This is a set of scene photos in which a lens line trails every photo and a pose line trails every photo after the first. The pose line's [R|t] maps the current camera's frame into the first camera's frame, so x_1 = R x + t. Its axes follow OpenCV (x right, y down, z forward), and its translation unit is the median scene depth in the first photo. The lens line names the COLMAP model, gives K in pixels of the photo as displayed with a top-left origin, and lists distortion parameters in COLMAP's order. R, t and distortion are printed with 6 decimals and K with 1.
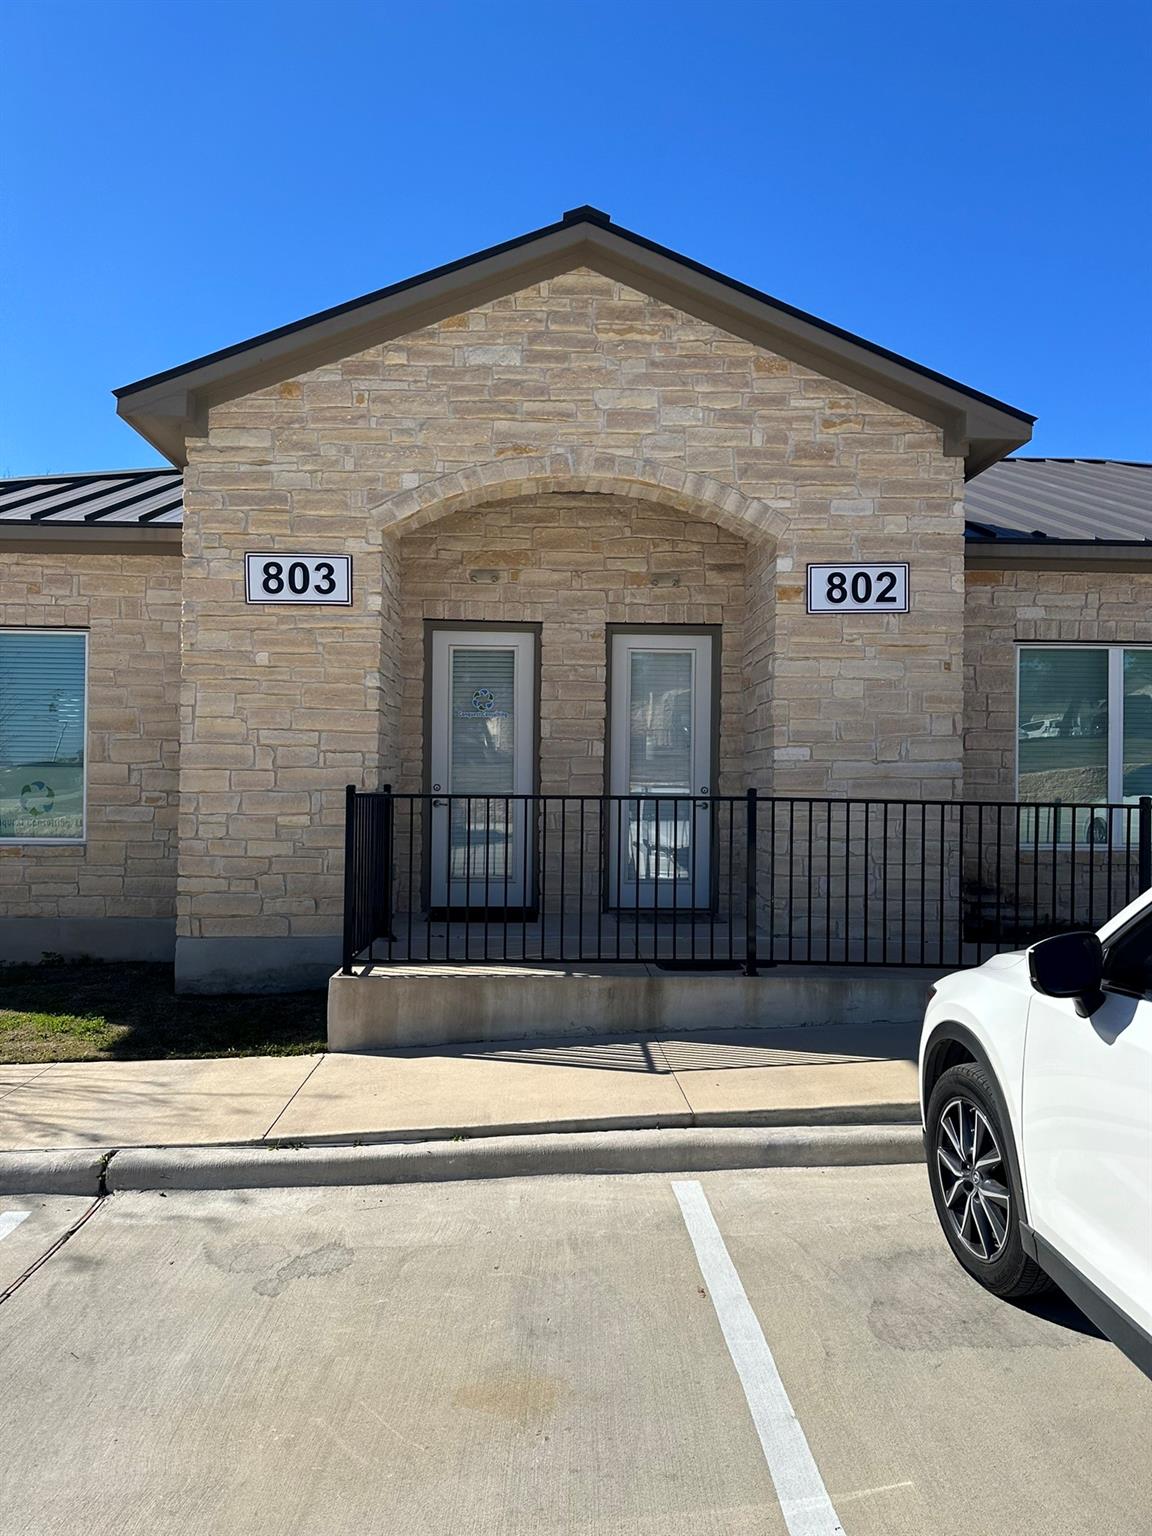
lens RADIAL K [[1076.4, 0, 568.2], [0, 1076.4, 769.6], [0, 0, 1]] dist [0.009700, -0.023390]
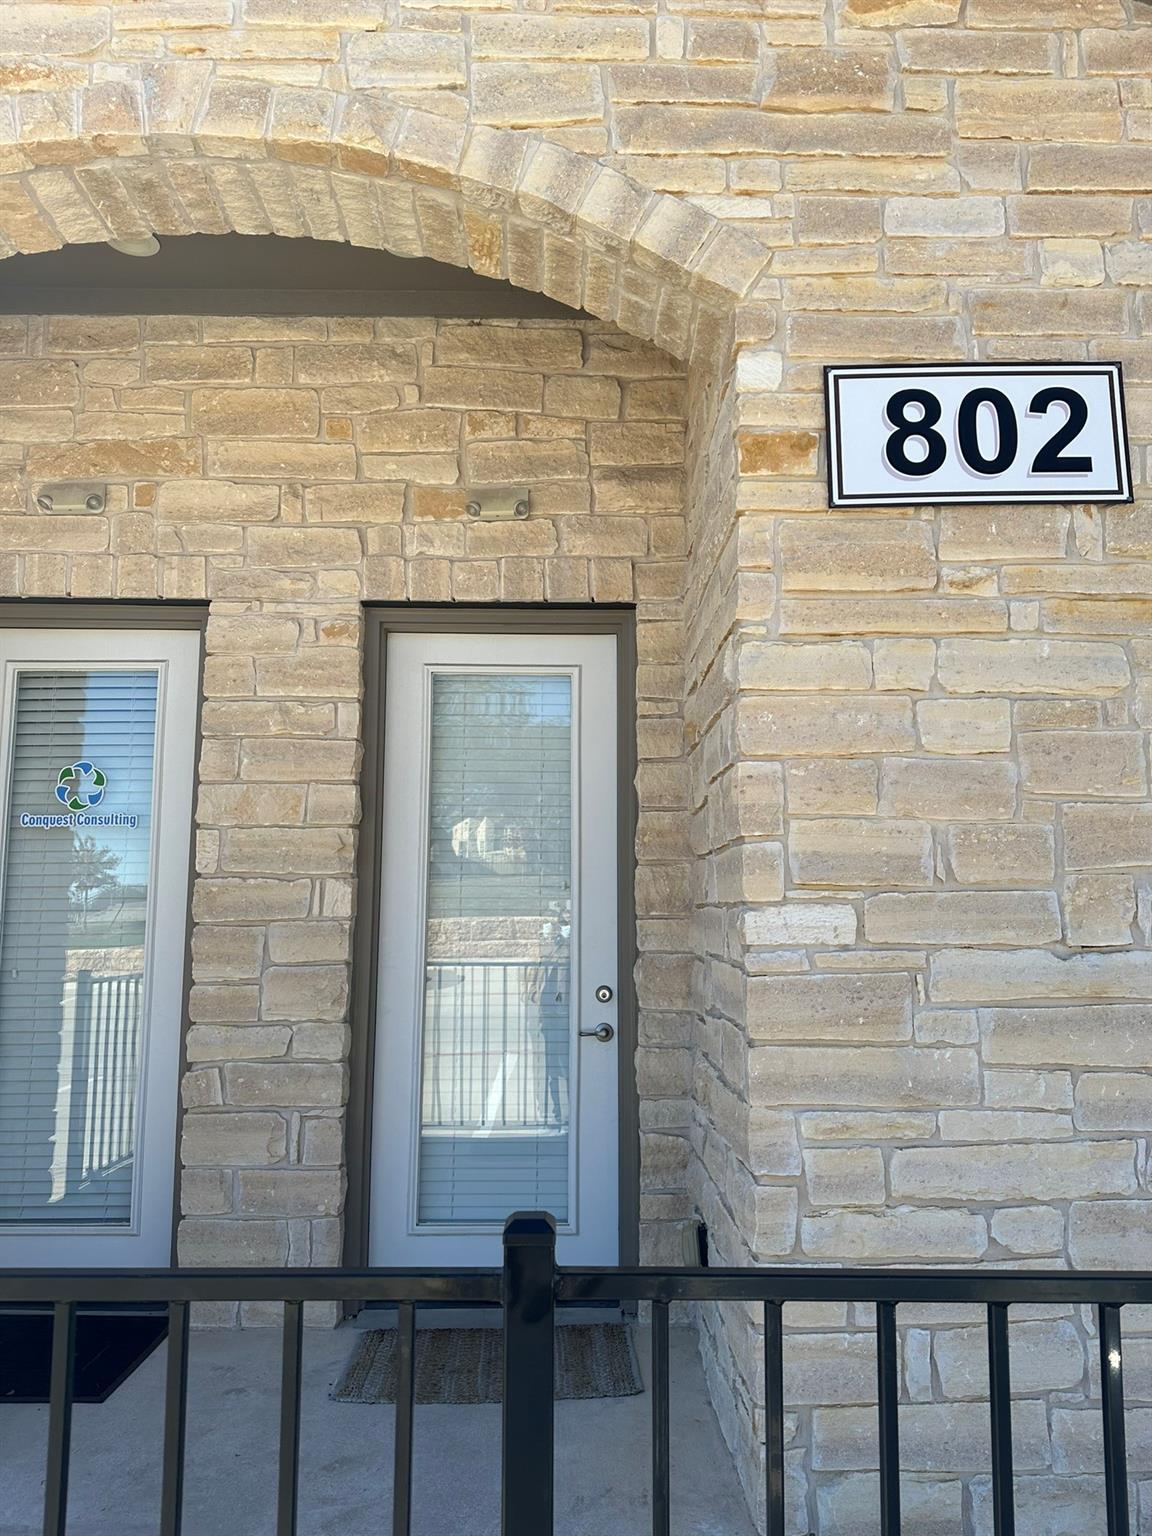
lens RADIAL K [[1076.4, 0, 573.9], [0, 1076.4, 739.0], [0, 0, 1]] dist [0.009700, -0.023390]
pose [[0.999630, -0.012892, -0.023950, 0.147643], [0.009636, 0.991282, -0.131406, -0.028577], [0.025435, 0.131127, 0.991039, 0.668100]]
